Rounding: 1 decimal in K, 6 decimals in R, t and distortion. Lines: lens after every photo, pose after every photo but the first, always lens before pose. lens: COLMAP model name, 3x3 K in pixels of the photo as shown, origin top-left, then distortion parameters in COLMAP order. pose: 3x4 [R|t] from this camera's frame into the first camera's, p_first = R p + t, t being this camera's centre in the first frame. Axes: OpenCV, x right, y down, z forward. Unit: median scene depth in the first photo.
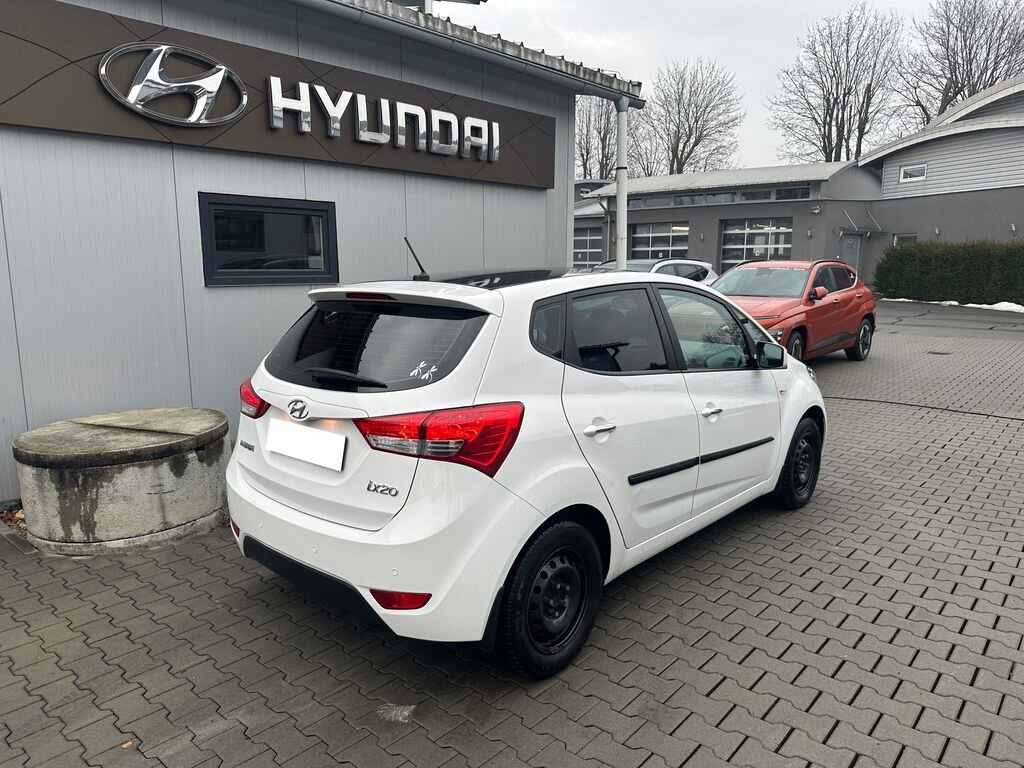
lens RADIAL K [[716.0, 0, 505.1], [0, 716.0, 381.8], [0, 0, 1]] dist [0.042565, -0.060149]
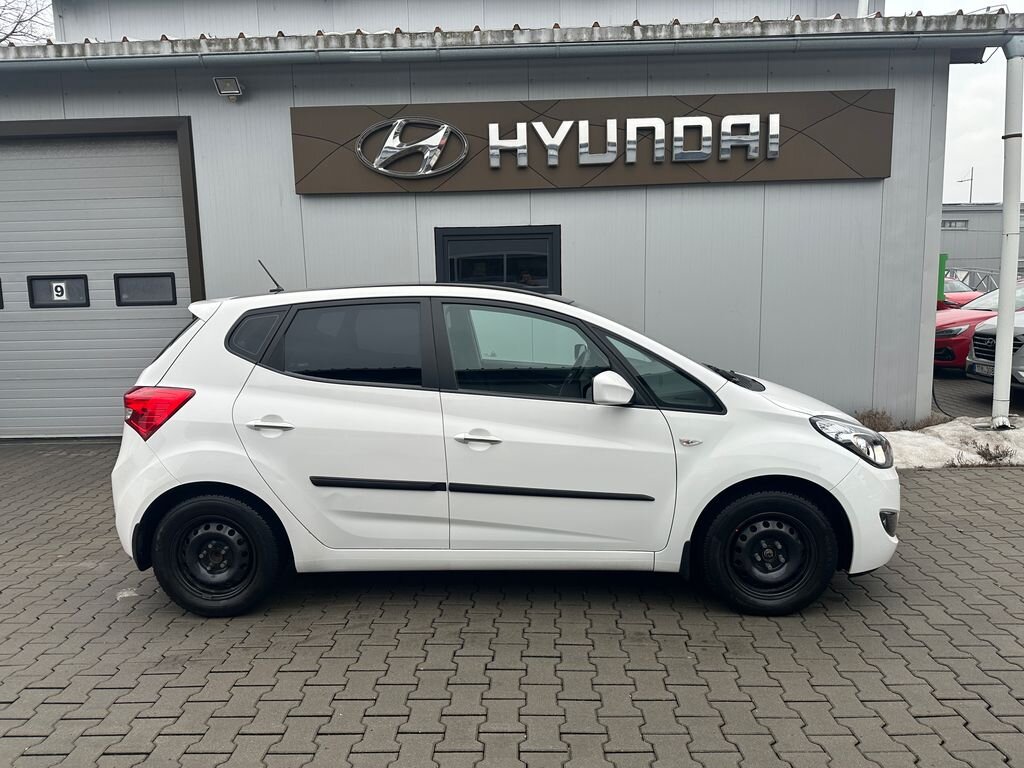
lens RADIAL K [[716.0, 0, 506.5], [0, 716.0, 378.6], [0, 0, 1]] dist [0.042565, -0.060149]
pose [[0.640934, 0.088541, -0.762473, 0.552344], [-0.106400, 0.993984, 0.025985, -0.034410], [0.760186, 0.064473, 0.646498, 0.244396]]
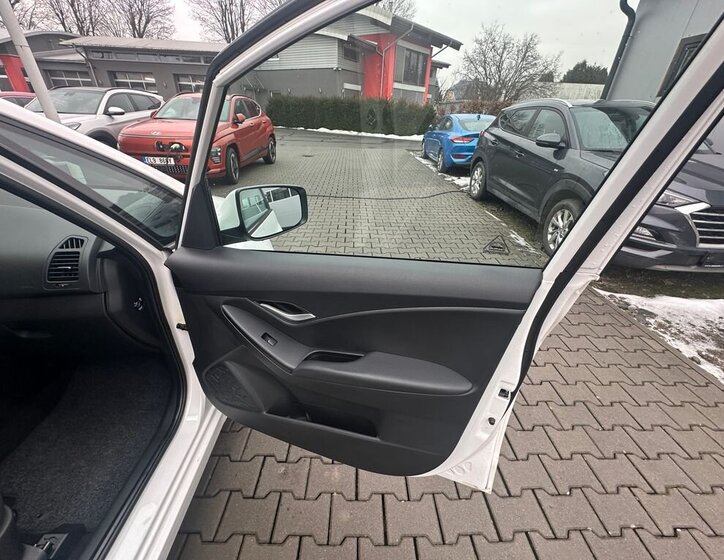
lens RADIAL K [[298.9, 0, 363.8], [0, 298.9, 279.3], [0, 0, 1]] dist [-0.000991, 0.000726]
pose [[0.726750, -0.310299, 0.612821, 0.217413], [0.078001, 0.923661, 0.375189, -0.043088], [-0.682460, -0.224868, 0.695473, 0.496036]]
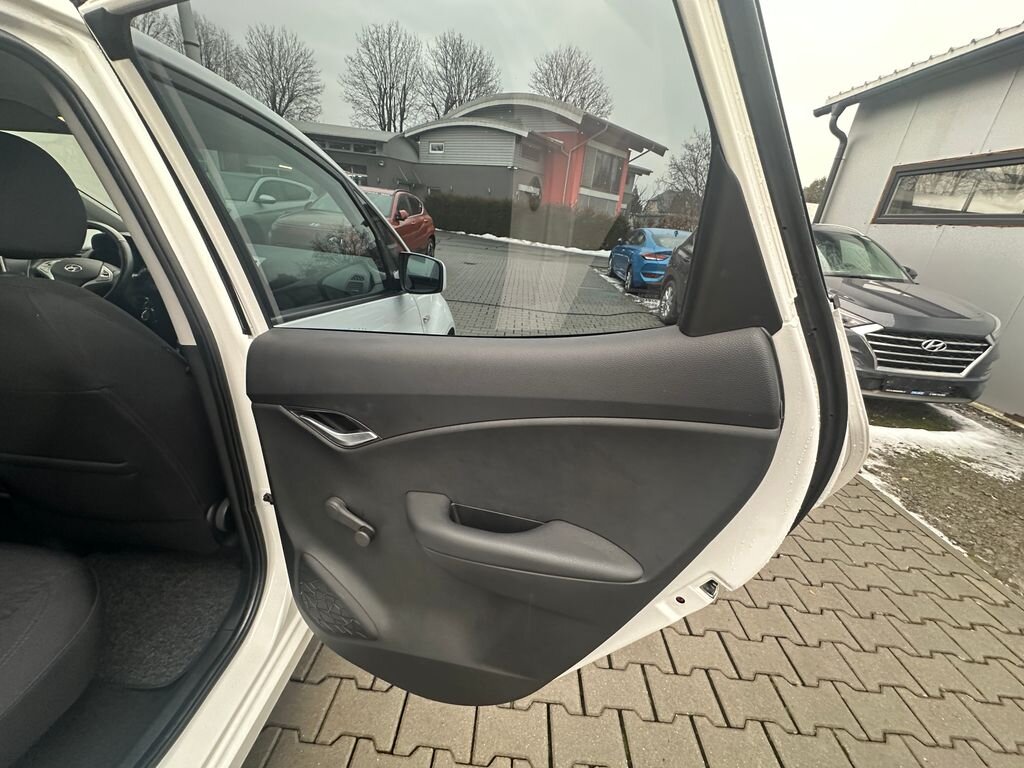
lens RADIAL K [[409.6, 0, 512.6], [0, 409.6, 384.0], [0, 0, 1]] dist [-0.002430, 0.001195]
pose [[0.764336, -0.169638, 0.622104, 0.110862], [0.007761, 0.967125, 0.254184, -0.020837], [-0.644772, -0.189454, 0.740524, 0.393727]]
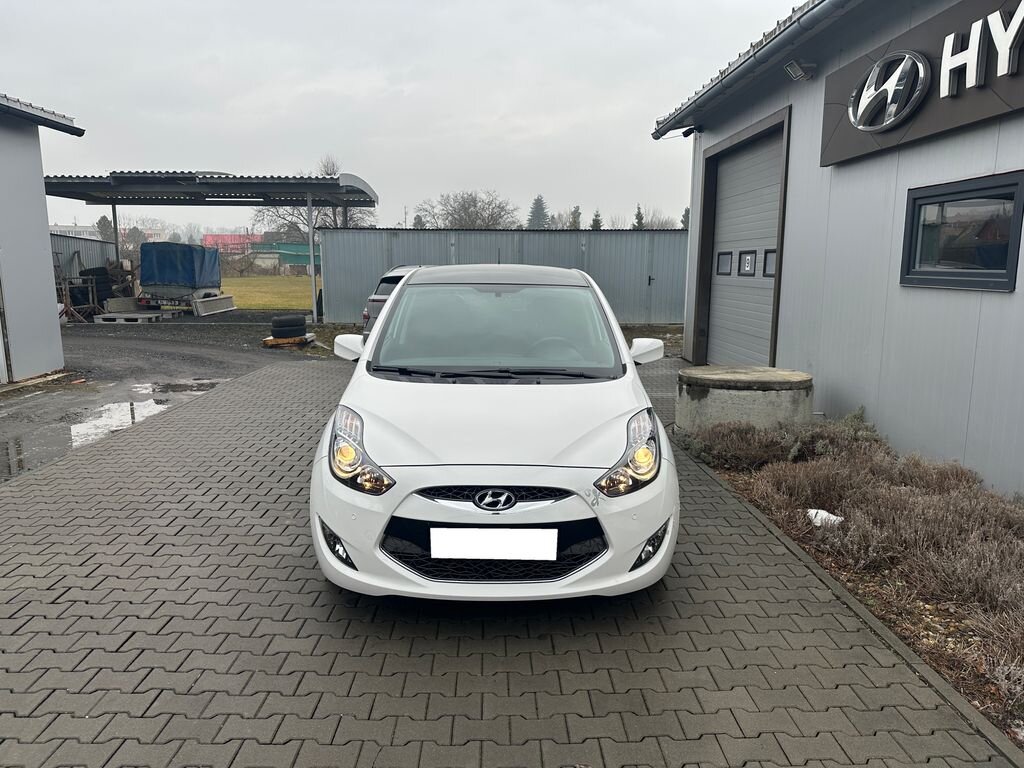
lens RADIAL K [[716.0, 0, 511.5], [0, 716.0, 389.3], [0, 0, 1]] dist [0.042565, -0.060149]
pose [[-0.730876, 0.118277, -0.672184, 0.562554], [-0.114125, 0.949824, 0.291220, -0.192640], [0.672901, 0.289559, -0.680706, 1.168549]]
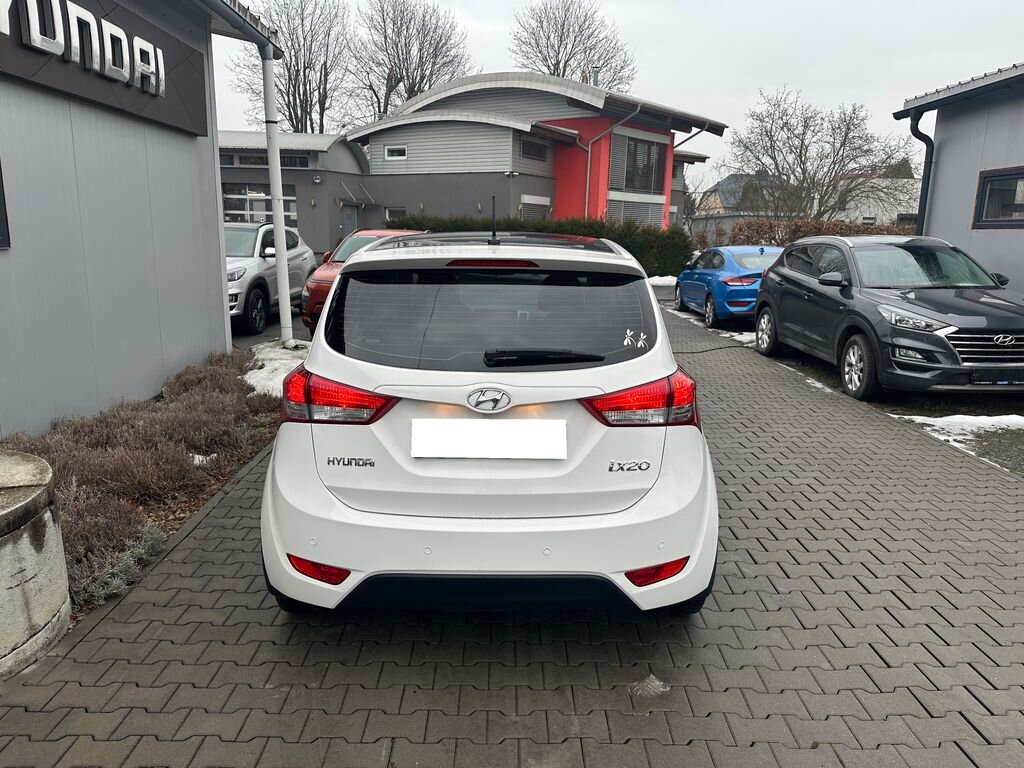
lens RADIAL K [[716.0, 0, 513.3], [0, 716.0, 383.9], [0, 0, 1]] dist [0.042565, -0.060149]
pose [[0.739337, -0.122154, 0.662162, -0.351956], [0.090937, 0.992511, 0.081561, -0.019475], [-0.667167, -0.000086, 0.744909, 0.154607]]
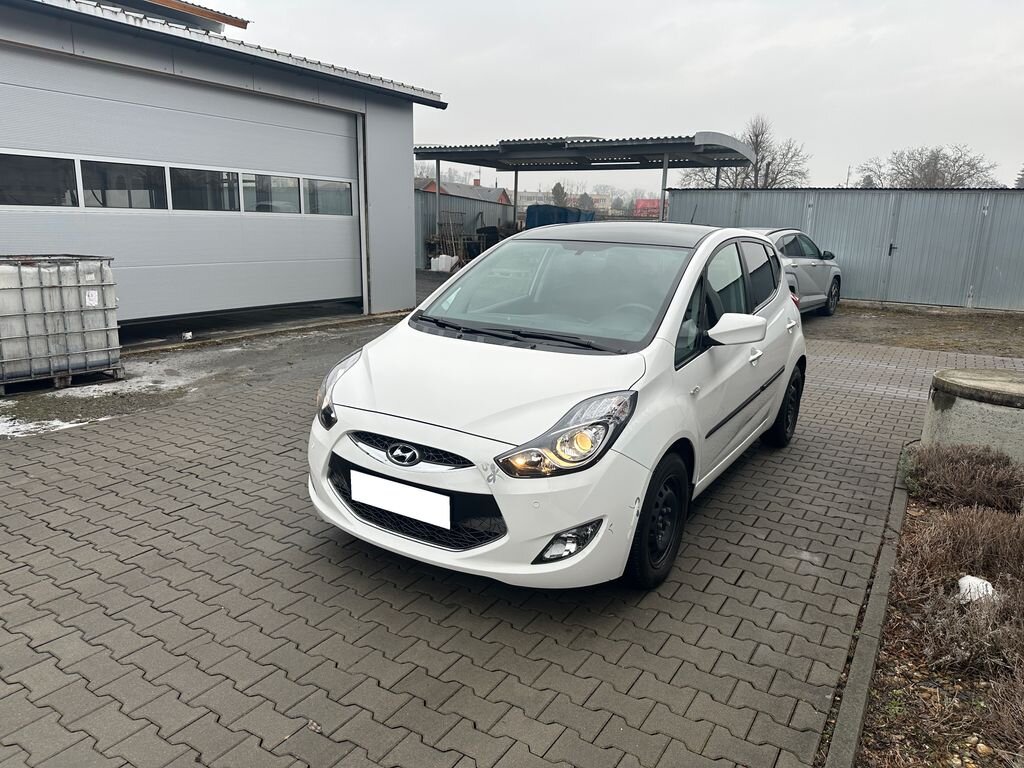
lens RADIAL K [[716.0, 0, 509.0], [0, 716.0, 388.7], [0, 0, 1]] dist [0.042565, -0.060149]
pose [[-0.985421, 0.015832, -0.169395, 0.288945], [-0.050839, 0.922768, 0.381987, -0.205313], [0.162360, 0.385030, -0.908510, 1.273291]]
